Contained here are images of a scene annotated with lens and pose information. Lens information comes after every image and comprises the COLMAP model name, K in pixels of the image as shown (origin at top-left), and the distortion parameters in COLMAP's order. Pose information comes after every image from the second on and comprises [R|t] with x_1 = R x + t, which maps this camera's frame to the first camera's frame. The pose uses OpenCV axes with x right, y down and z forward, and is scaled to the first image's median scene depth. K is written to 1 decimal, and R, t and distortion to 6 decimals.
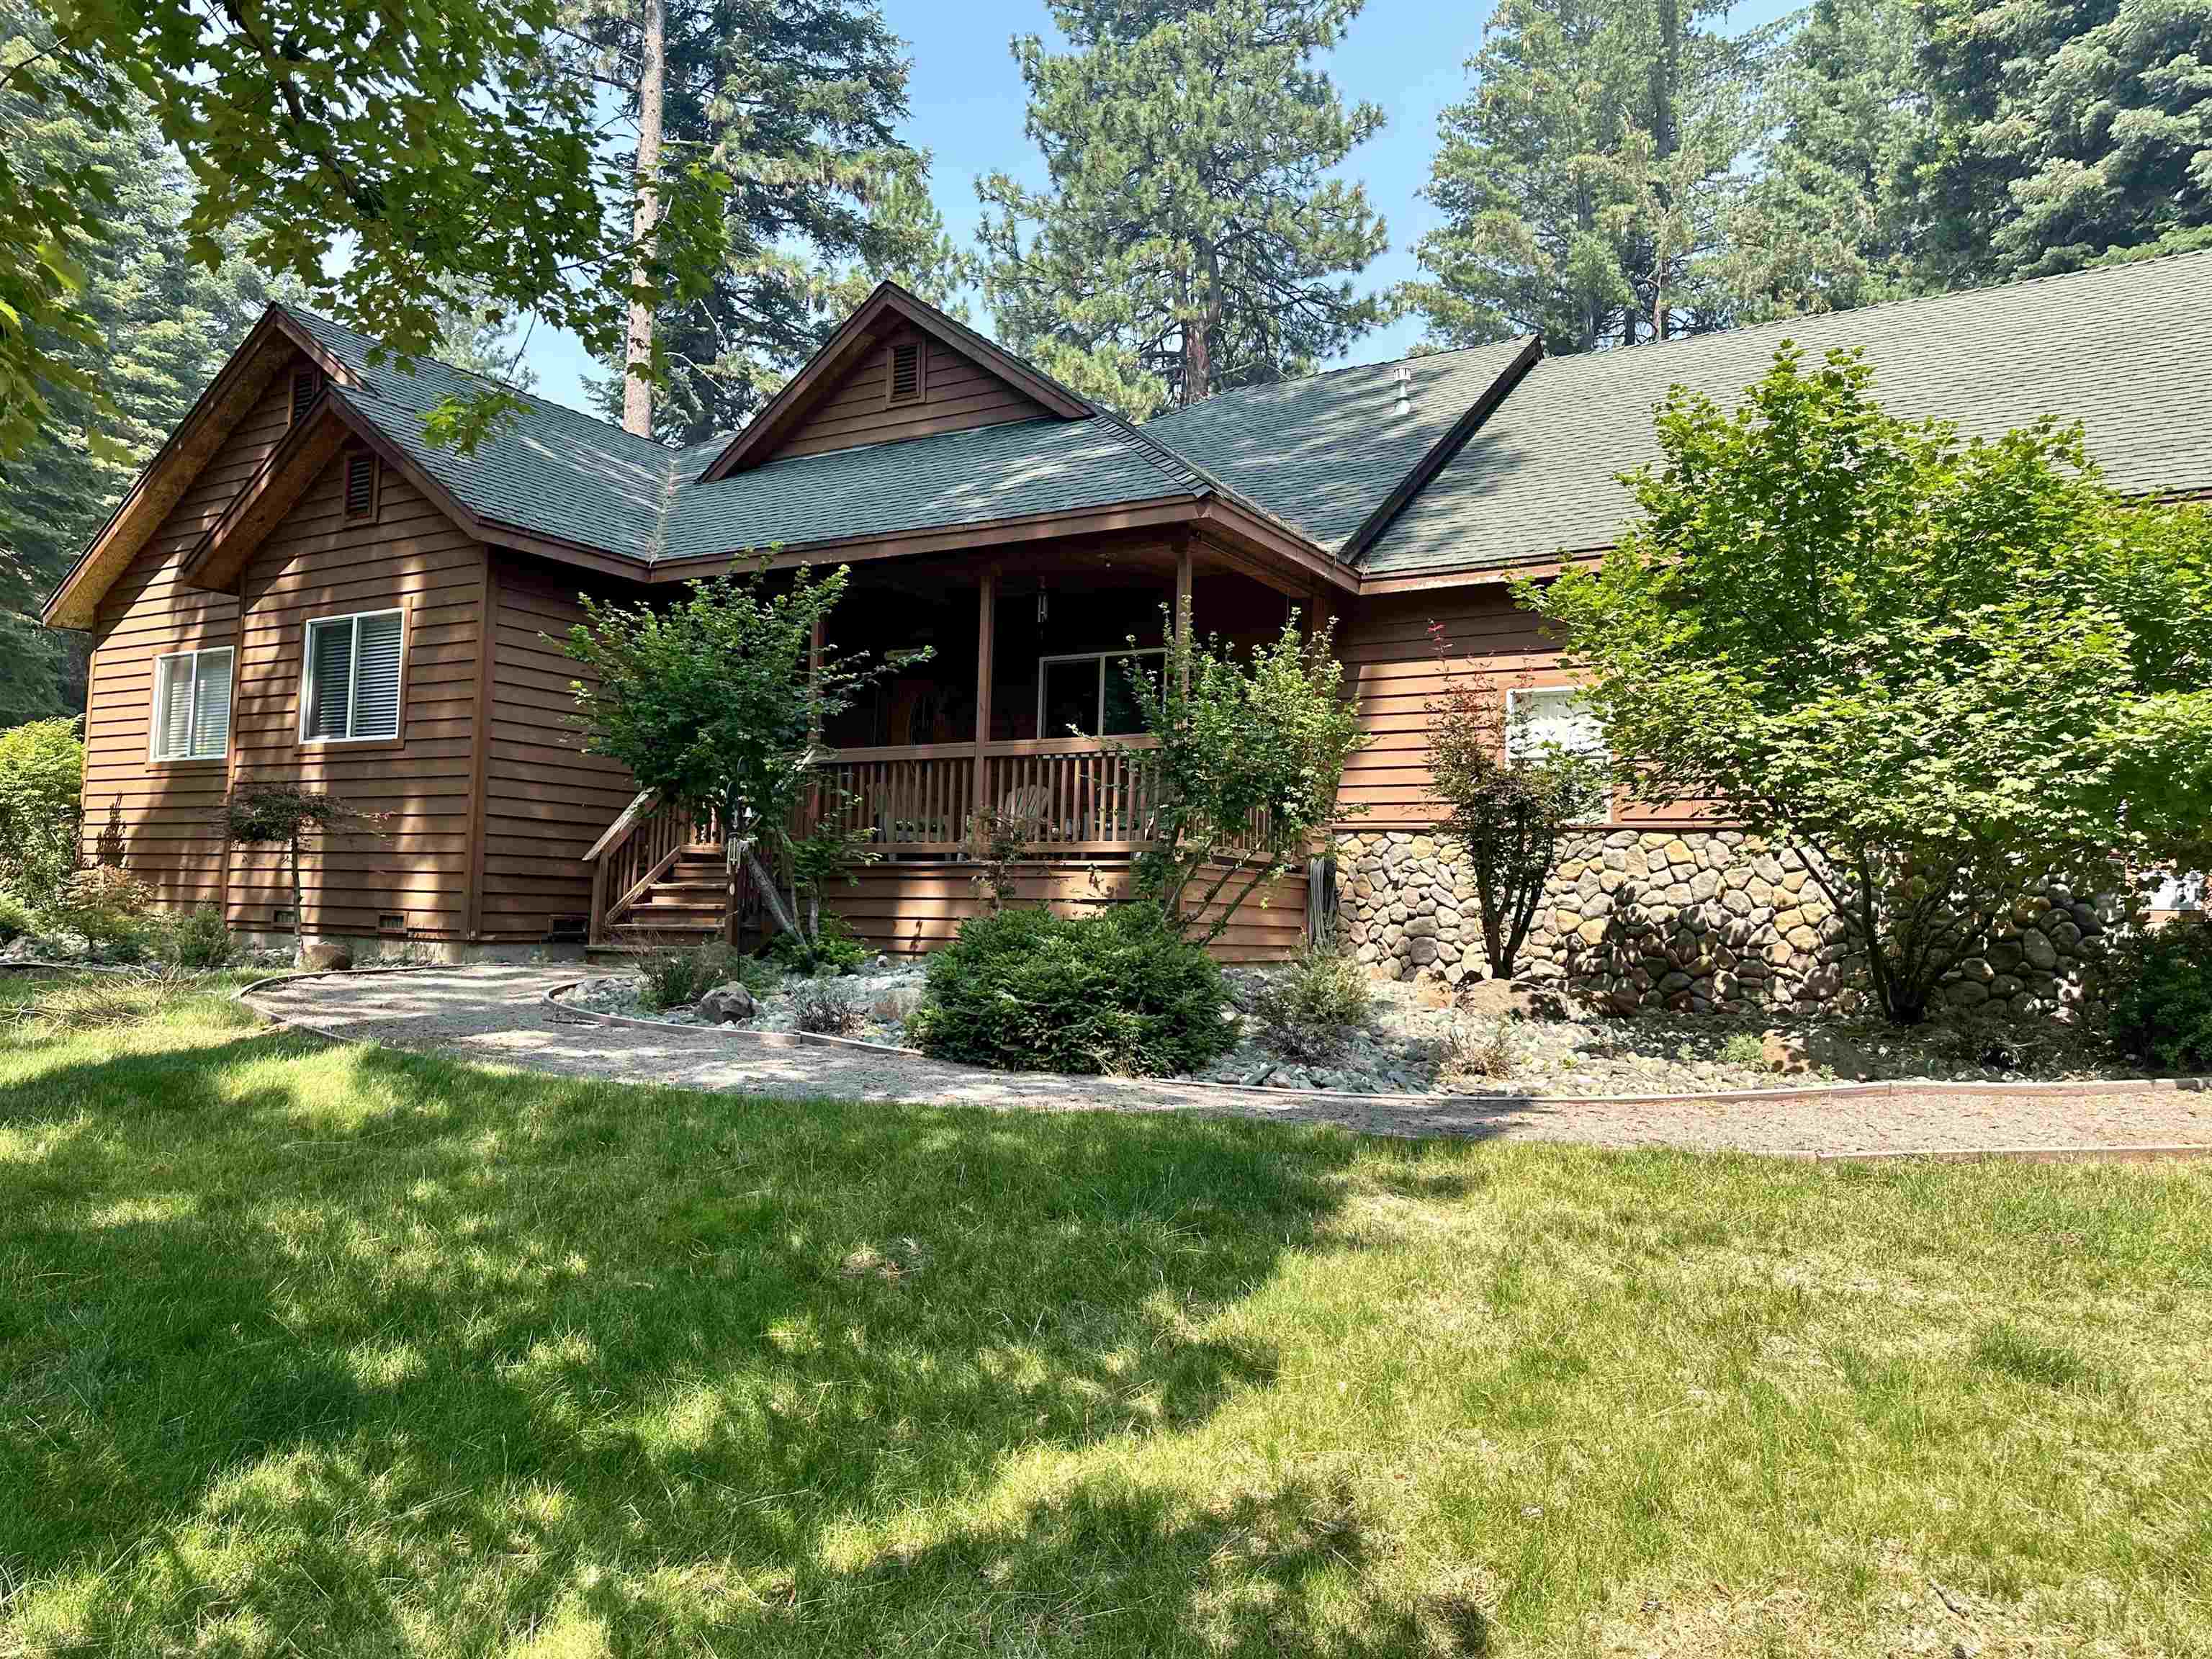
lens RADIAL K [[1536.7, 0, 1106.2], [0, 1536.7, 825.4], [0, 0, 1]] dist [0.048600, -0.046419]
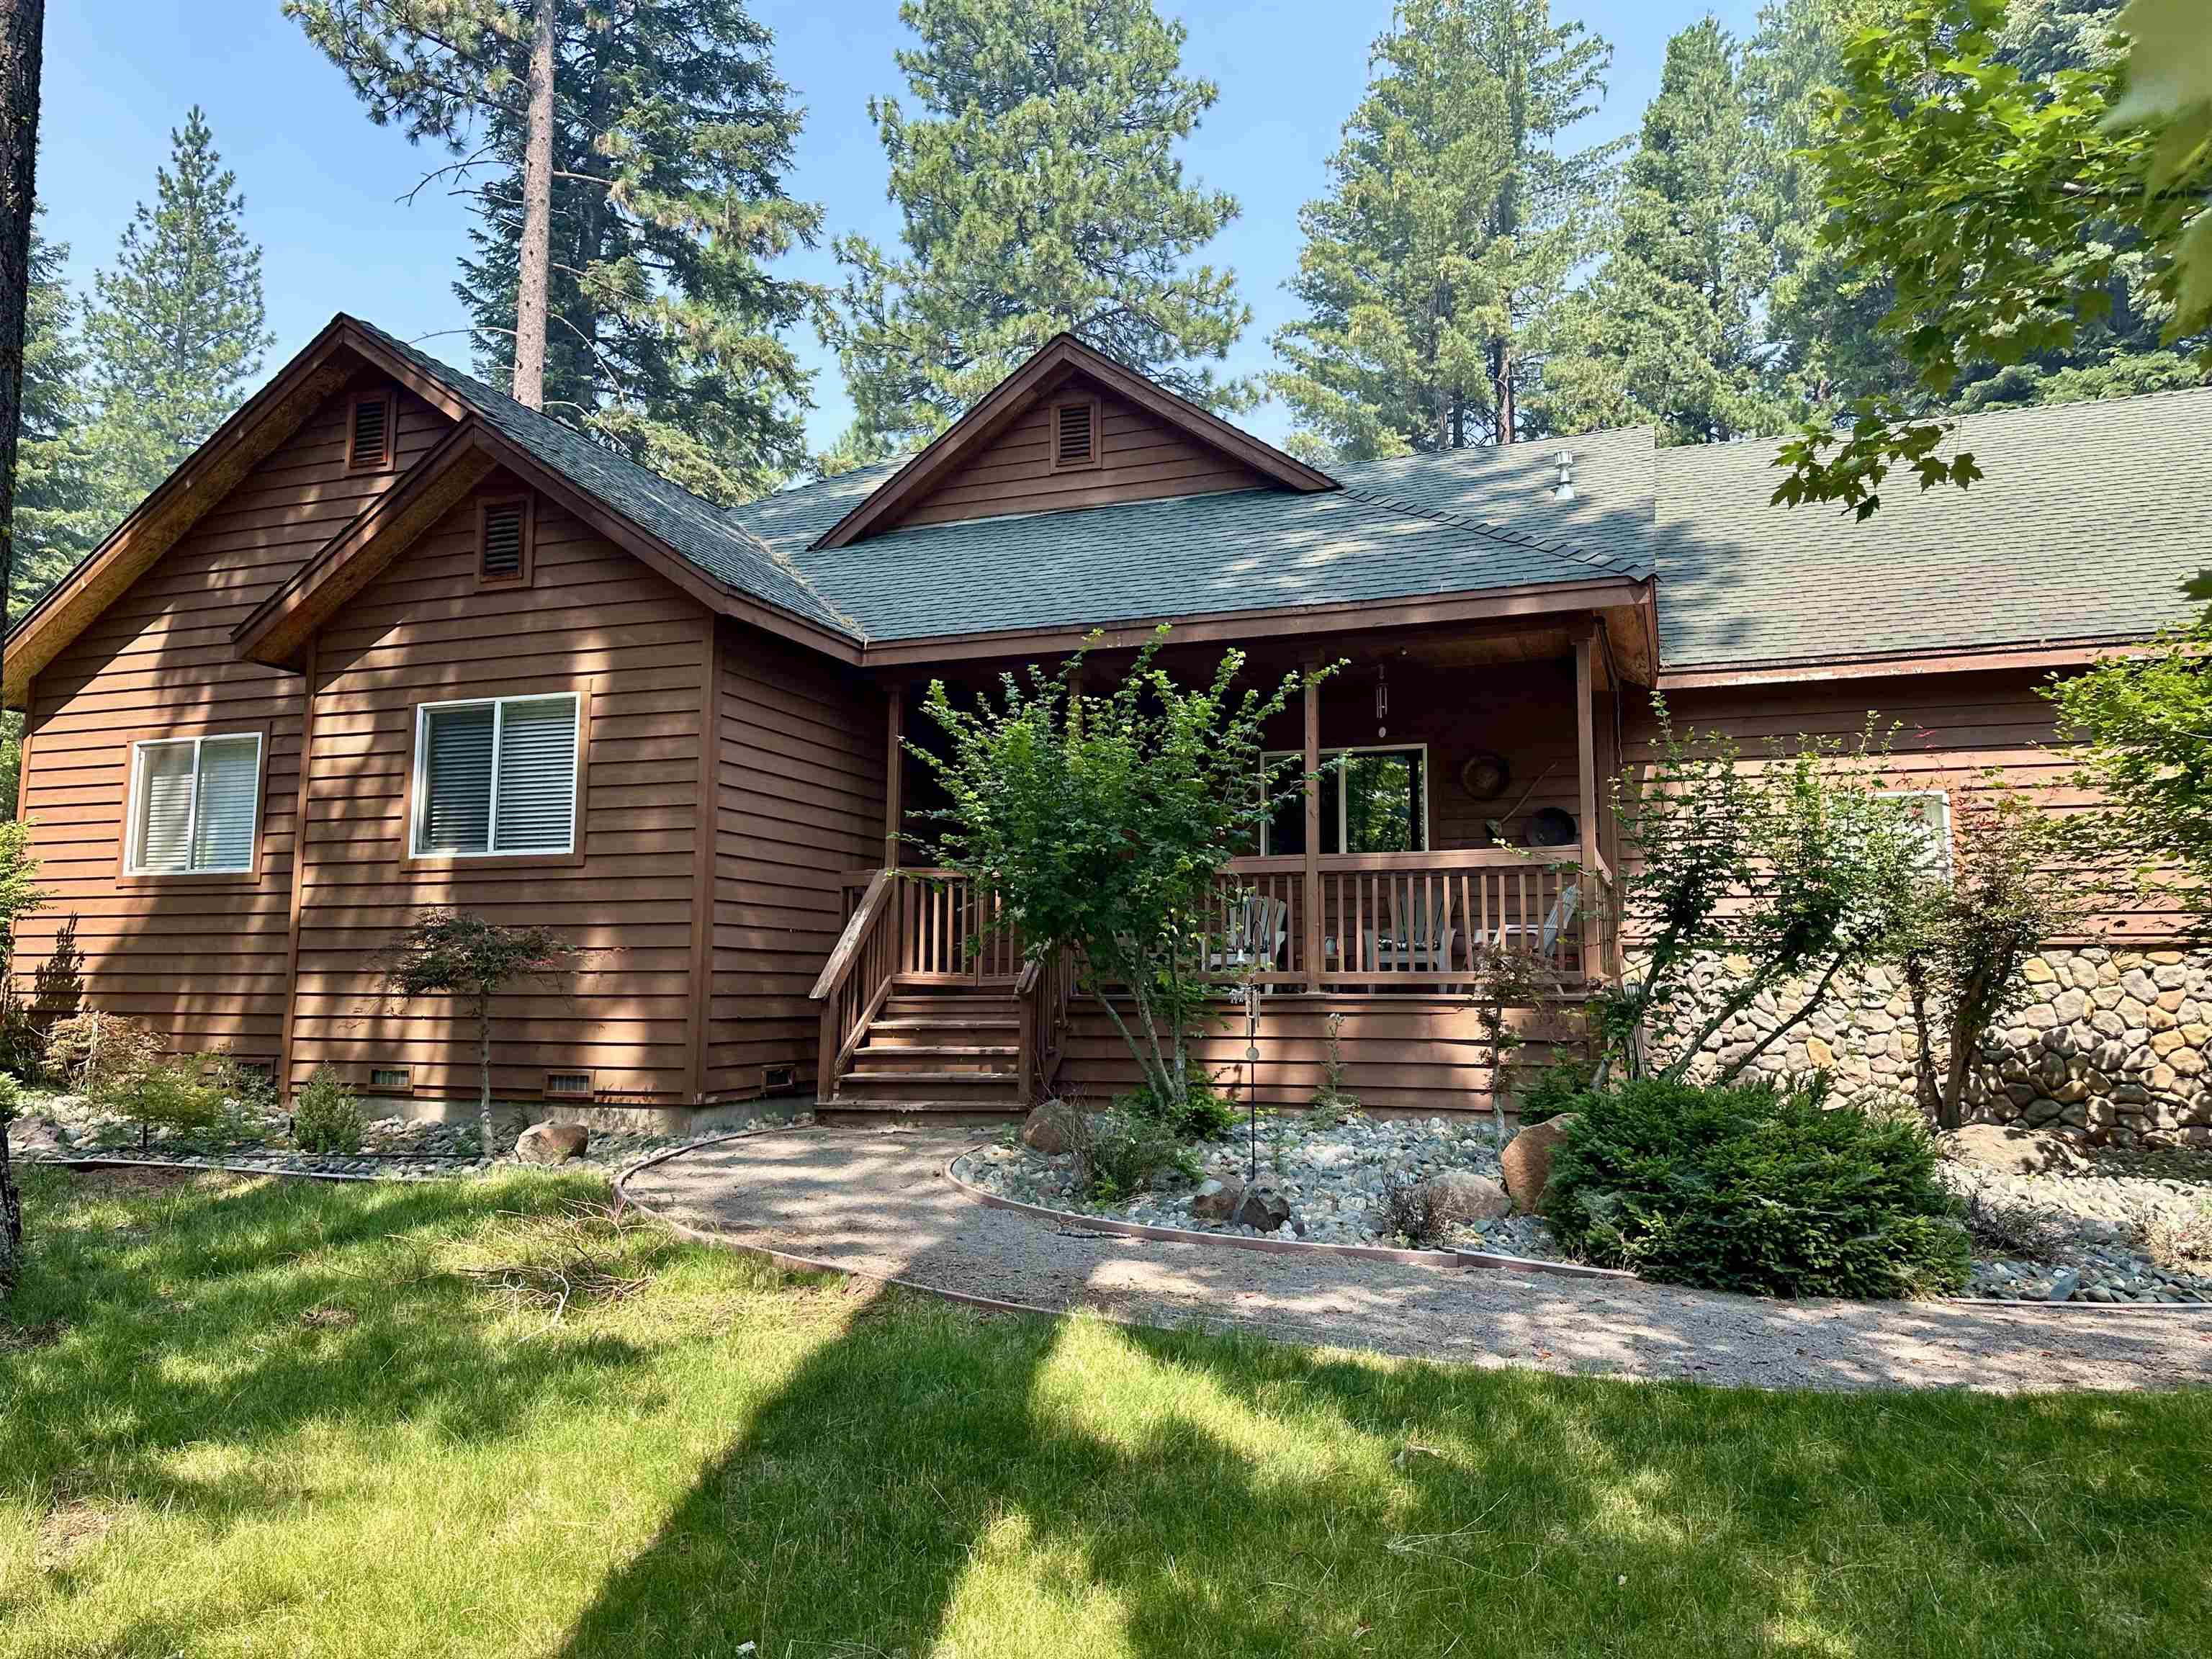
lens RADIAL K [[1536.7, 0, 1099.3], [0, 1536.7, 829.0], [0, 0, 1]] dist [0.048600, -0.046419]
pose [[0.983443, -0.002287, 0.181205, -0.301394], [0.010629, 0.998927, -0.045083, -0.026589], [-0.180907, 0.046263, 0.982411, 0.144777]]
